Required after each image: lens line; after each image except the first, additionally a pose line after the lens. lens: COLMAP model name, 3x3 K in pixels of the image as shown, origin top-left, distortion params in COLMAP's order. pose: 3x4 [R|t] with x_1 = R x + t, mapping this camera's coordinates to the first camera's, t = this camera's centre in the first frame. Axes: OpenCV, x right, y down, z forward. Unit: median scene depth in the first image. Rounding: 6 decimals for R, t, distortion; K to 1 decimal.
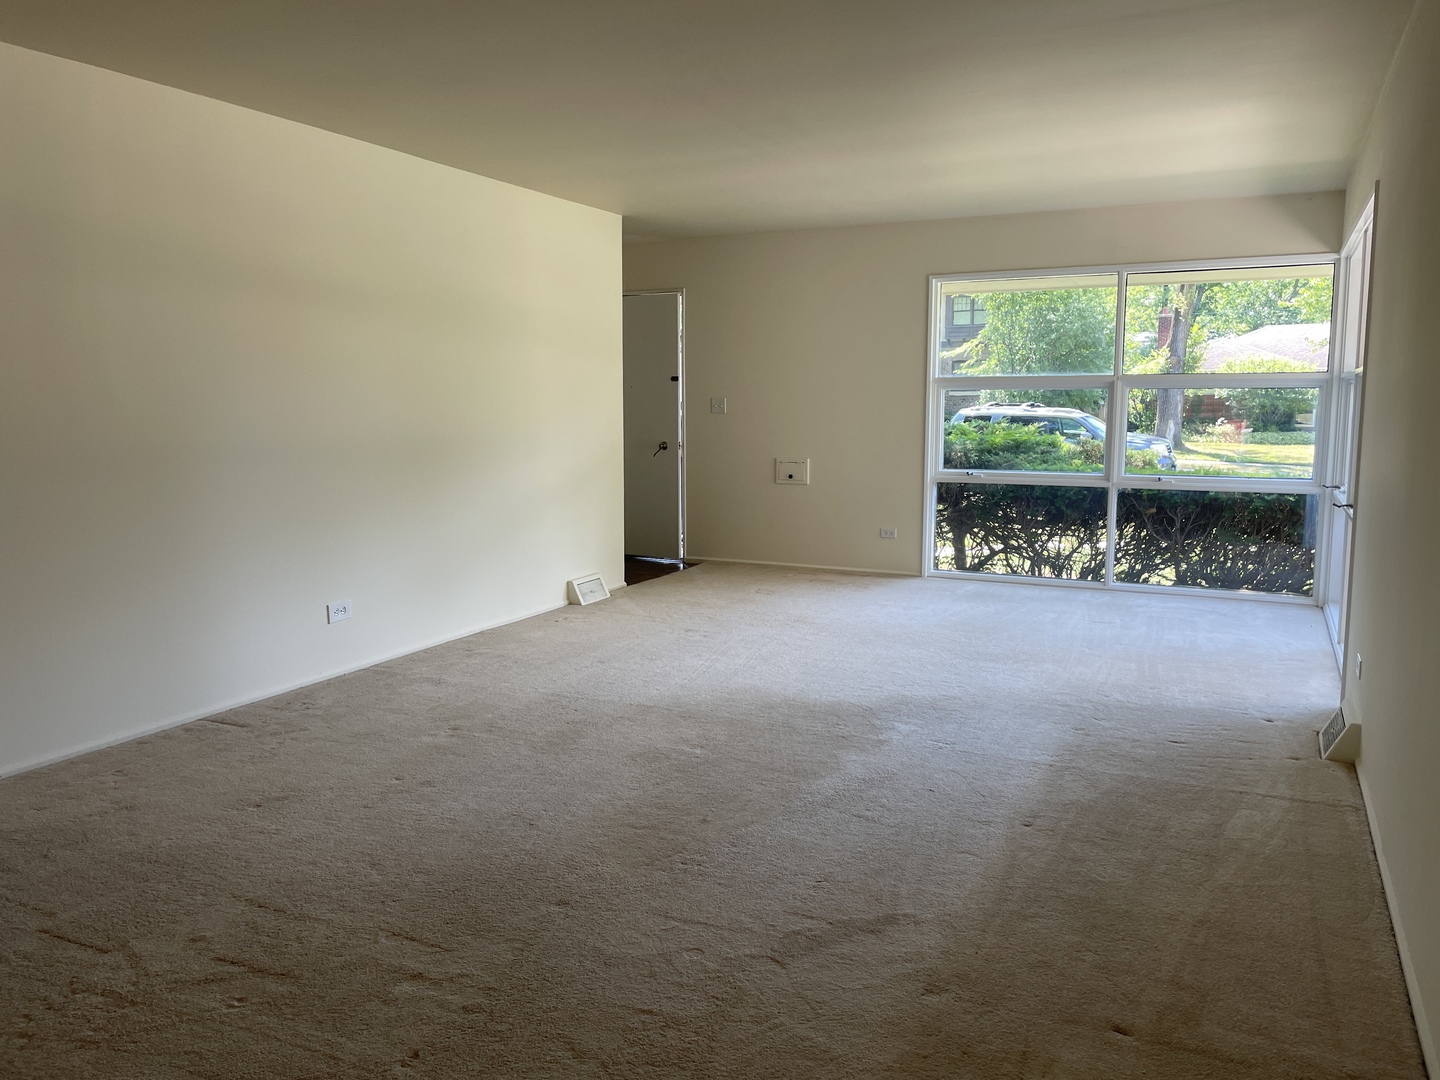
lens RADIAL K [[1101.3, 0, 721.8], [0, 1101.3, 538.8], [0, 0, 1]] dist [0.026469, -0.001856]
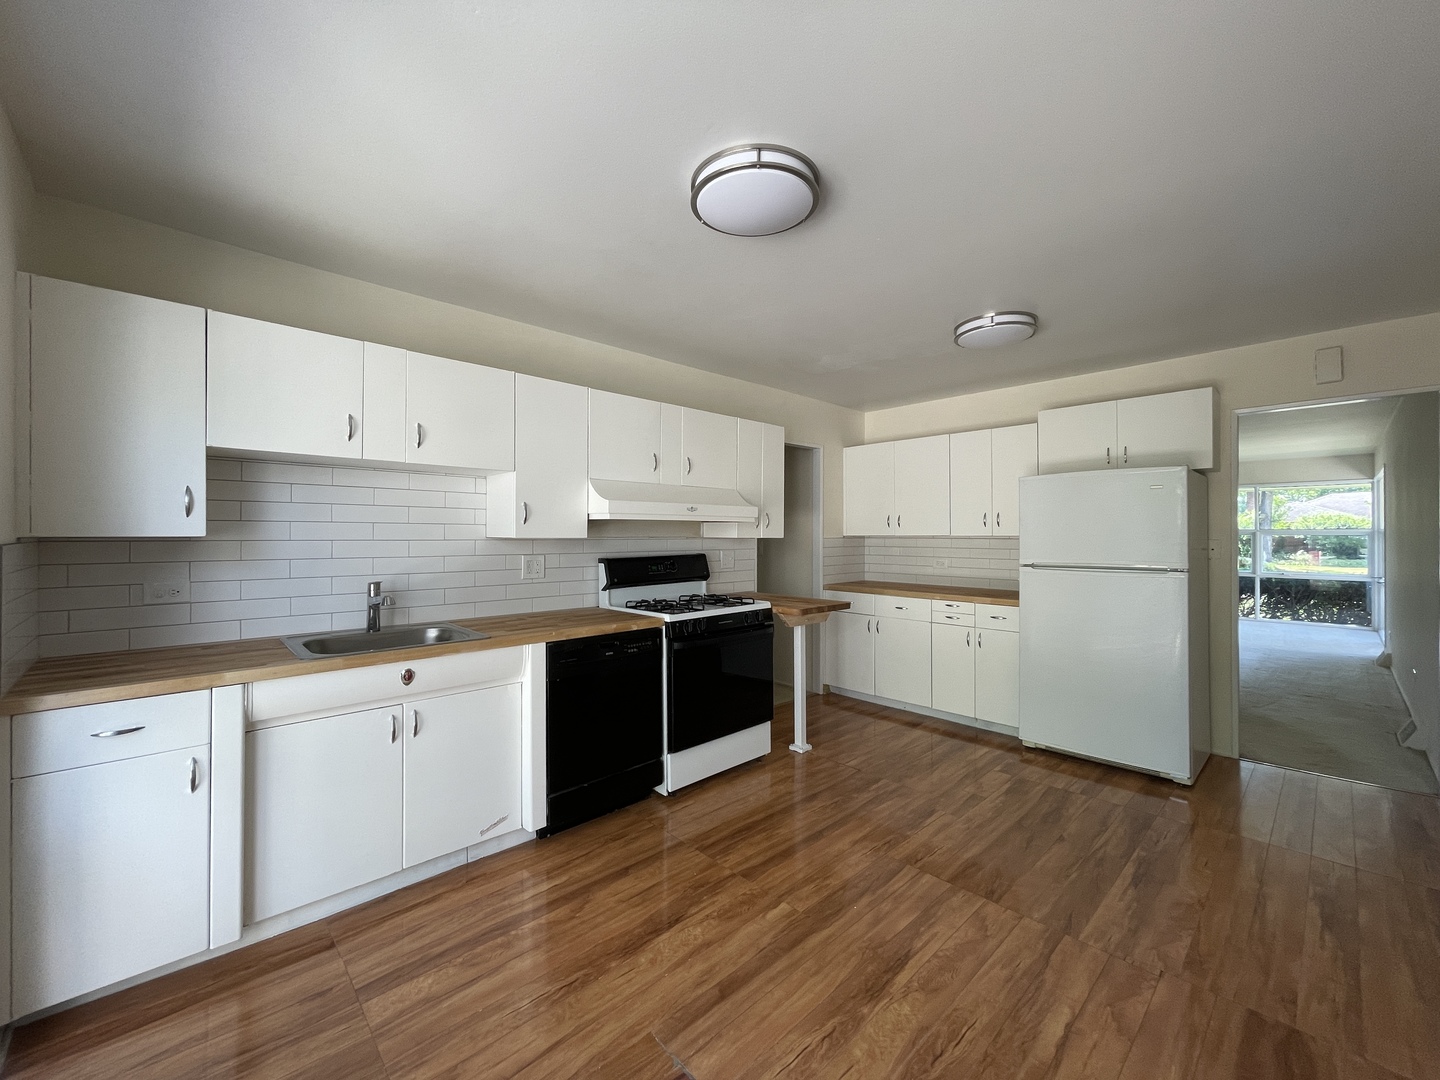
lens RADIAL K [[586.2, 0, 720.2], [0, 586.2, 531.9], [0, 0, 1]] dist [0.000523, -0.000296]
pose [[0.937656, 0.001931, -0.347559, -0.269764], [-0.048025, 0.991112, -0.124058, 0.064476], [0.344230, 0.133015, 0.929415, -0.536859]]
